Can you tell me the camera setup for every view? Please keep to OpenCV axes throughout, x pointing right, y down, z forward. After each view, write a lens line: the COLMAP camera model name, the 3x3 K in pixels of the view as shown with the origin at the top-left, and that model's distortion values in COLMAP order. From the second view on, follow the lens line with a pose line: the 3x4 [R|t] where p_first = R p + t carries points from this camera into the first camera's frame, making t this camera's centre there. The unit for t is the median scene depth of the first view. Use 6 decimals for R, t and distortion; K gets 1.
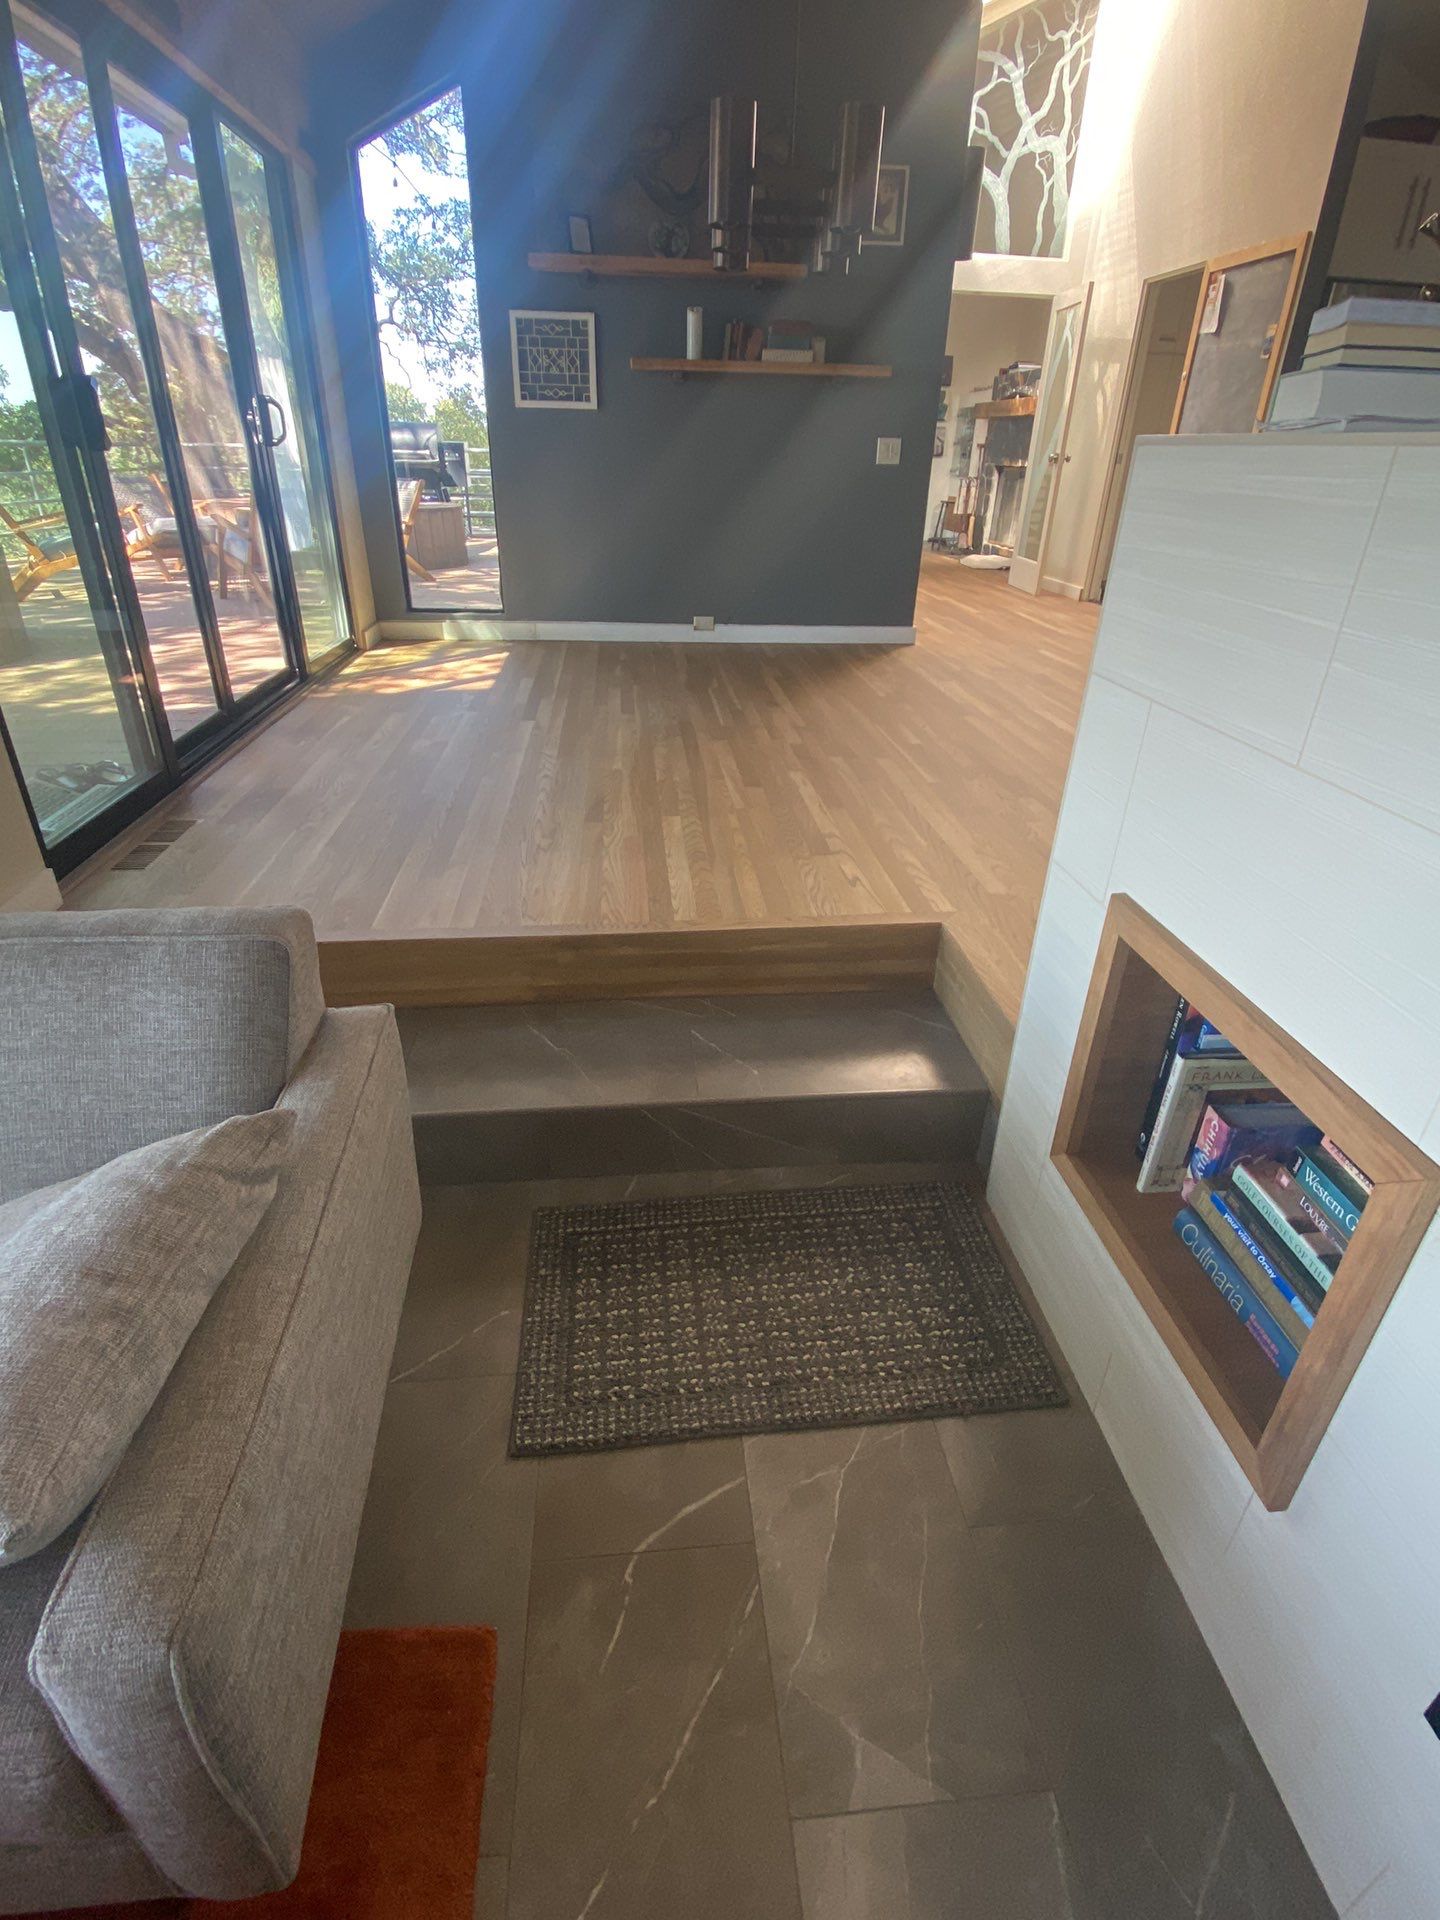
lens RADIAL K [[955.9, 0, 720.0], [0, 955.9, 960.0], [0, 0, 1]] dist [0.018608, -0.020294]
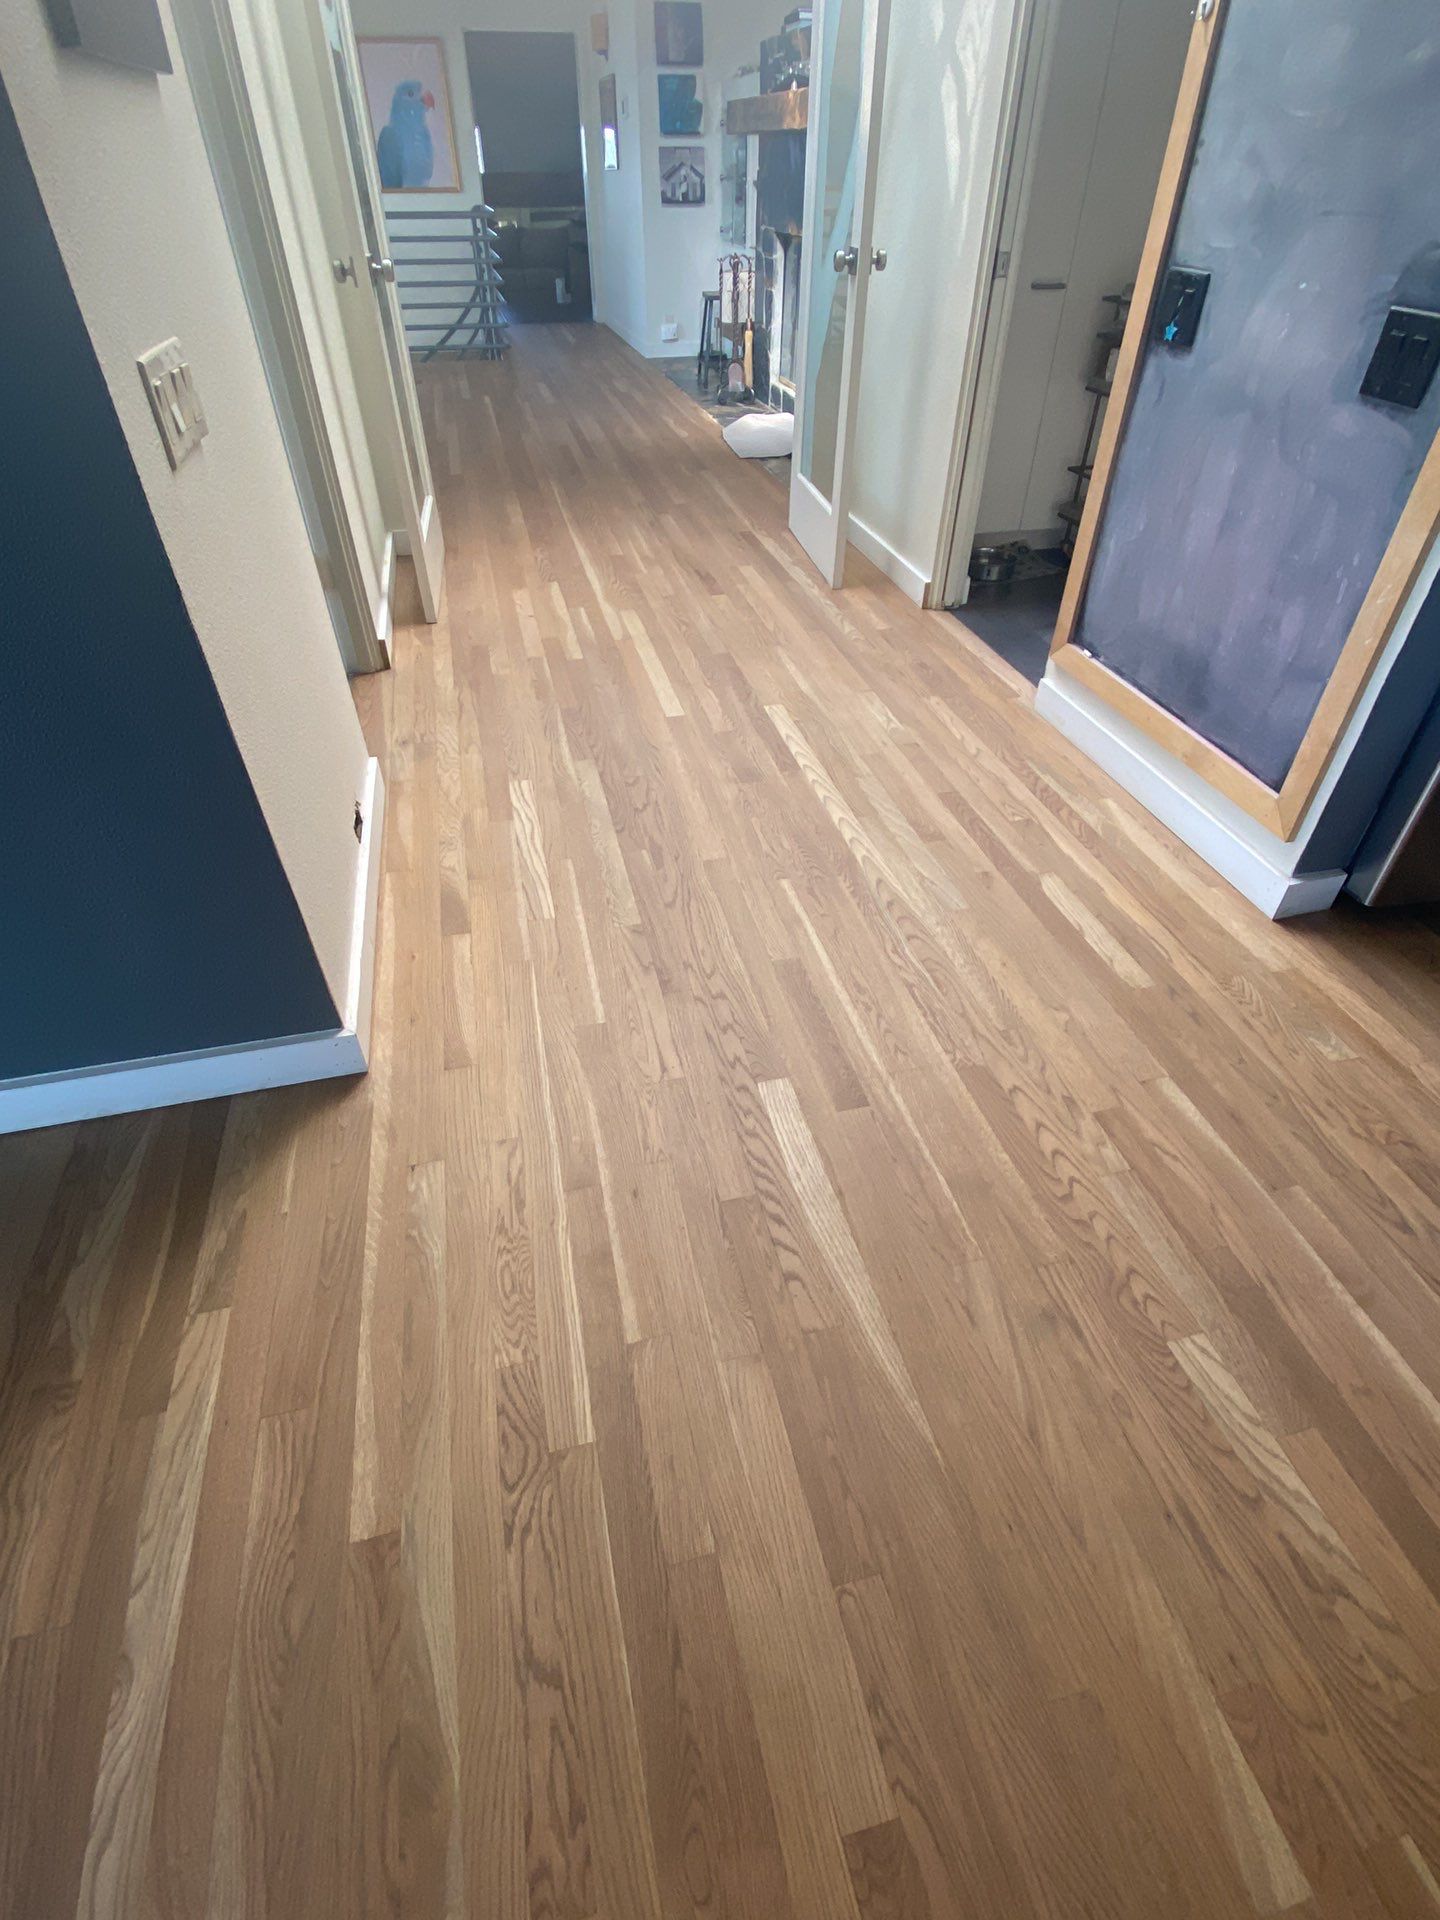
lens RADIAL K [[955.9, 0, 720.0], [0, 955.9, 960.0], [0, 0, 1]] dist [0.018608, -0.020294]
pose [[0.990100, -0.103889, 0.094390, 0.177569], [0.082056, 0.973977, 0.211273, -0.255447], [-0.113882, -0.201436, 0.972859, 0.435055]]
